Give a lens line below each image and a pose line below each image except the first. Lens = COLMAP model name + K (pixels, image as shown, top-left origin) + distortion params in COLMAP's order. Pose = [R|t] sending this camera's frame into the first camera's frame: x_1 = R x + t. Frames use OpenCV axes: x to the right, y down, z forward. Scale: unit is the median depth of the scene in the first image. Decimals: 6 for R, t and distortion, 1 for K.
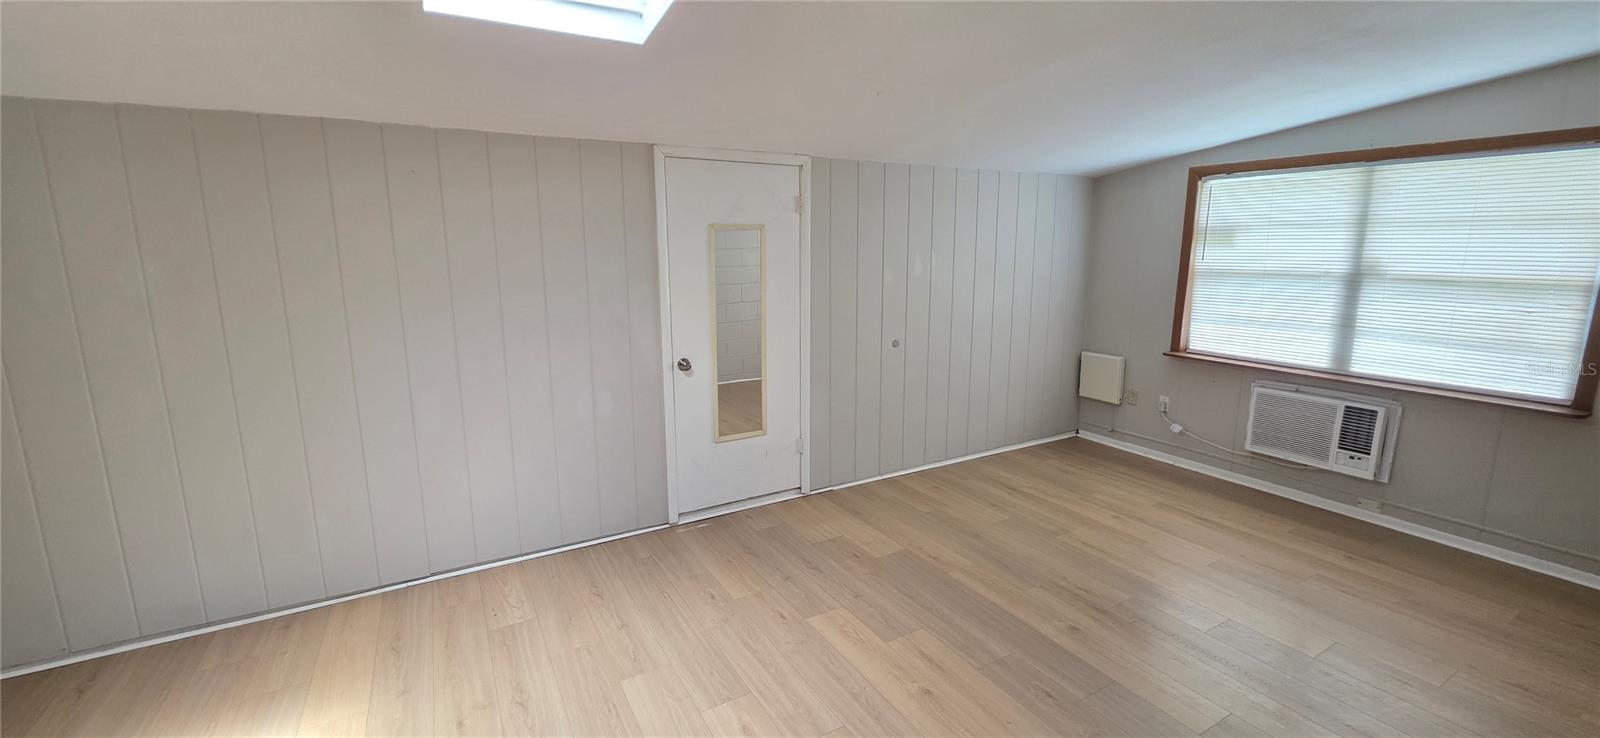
lens RADIAL K [[638.1, 0, 798.1], [0, 638.1, 361.1], [0, 0, 1]] dist [0.004183, -0.000495]
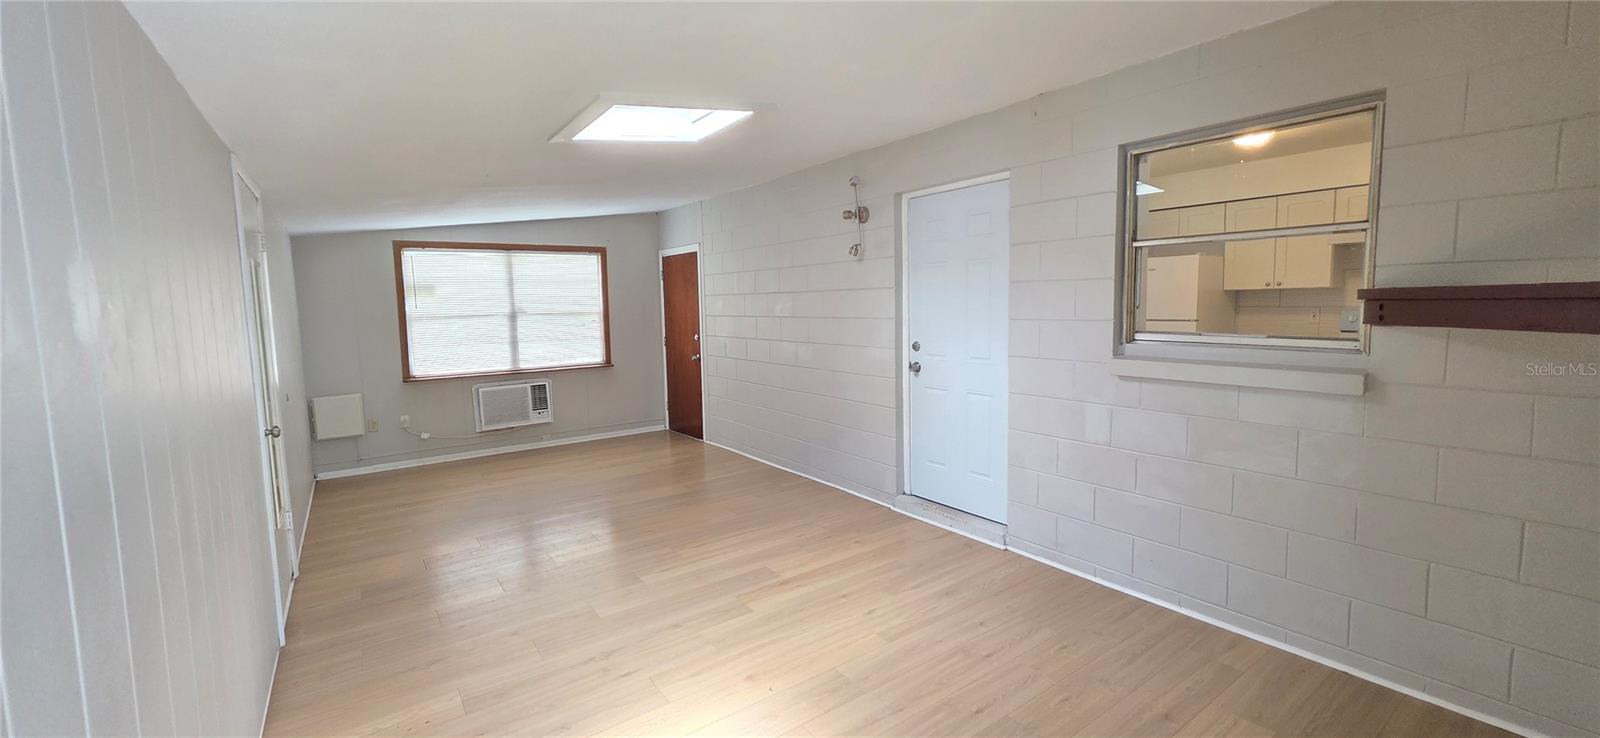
lens RADIAL K [[638.1, 0, 797.0], [0, 638.1, 364.1], [0, 0, 1]] dist [0.004183, -0.000495]
pose [[-0.071285, -0.092774, 0.993132, -0.811511], [0.206959, 0.972622, 0.105713, -0.019187], [-0.975749, 0.213074, -0.050132, 0.312990]]
